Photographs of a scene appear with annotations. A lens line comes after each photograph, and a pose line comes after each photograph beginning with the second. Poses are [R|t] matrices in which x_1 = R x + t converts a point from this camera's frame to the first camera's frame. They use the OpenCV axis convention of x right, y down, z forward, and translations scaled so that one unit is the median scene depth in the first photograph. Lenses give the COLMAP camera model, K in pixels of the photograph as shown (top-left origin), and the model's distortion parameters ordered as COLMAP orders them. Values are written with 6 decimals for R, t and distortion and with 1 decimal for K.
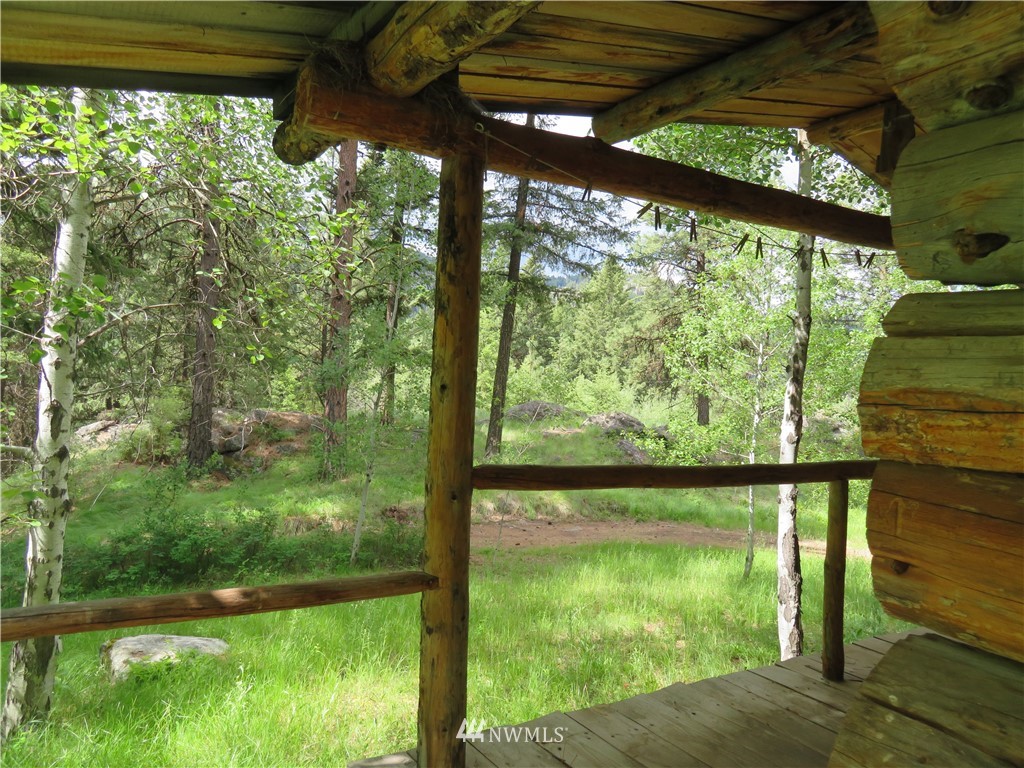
lens RADIAL K [[749.5, 0, 516.3], [0, 749.5, 377.7], [0, 0, 1]] dist [0.003813, 0.009631]
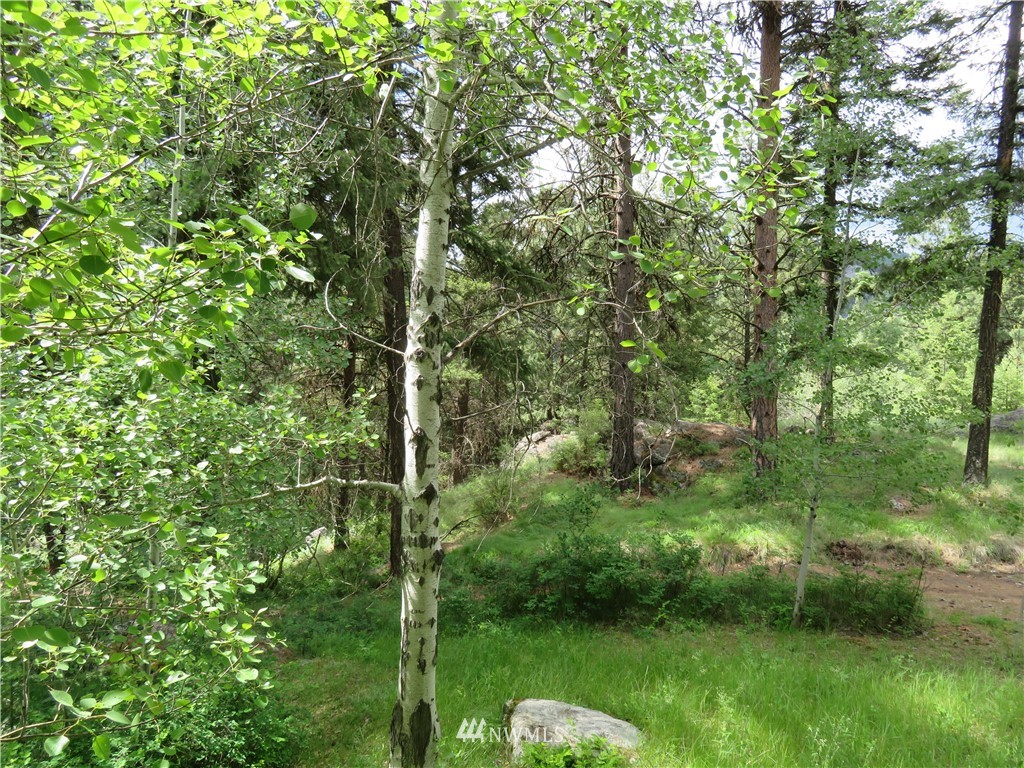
lens RADIAL K [[749.5, 0, 516.3], [0, 749.5, 377.7], [0, 0, 1]] dist [0.003813, 0.009631]
pose [[0.852269, -0.036627, -0.521820, -0.026886], [0.031771, 0.999328, -0.018253, -0.001598], [0.522138, -0.001022, 0.852861, 0.097148]]
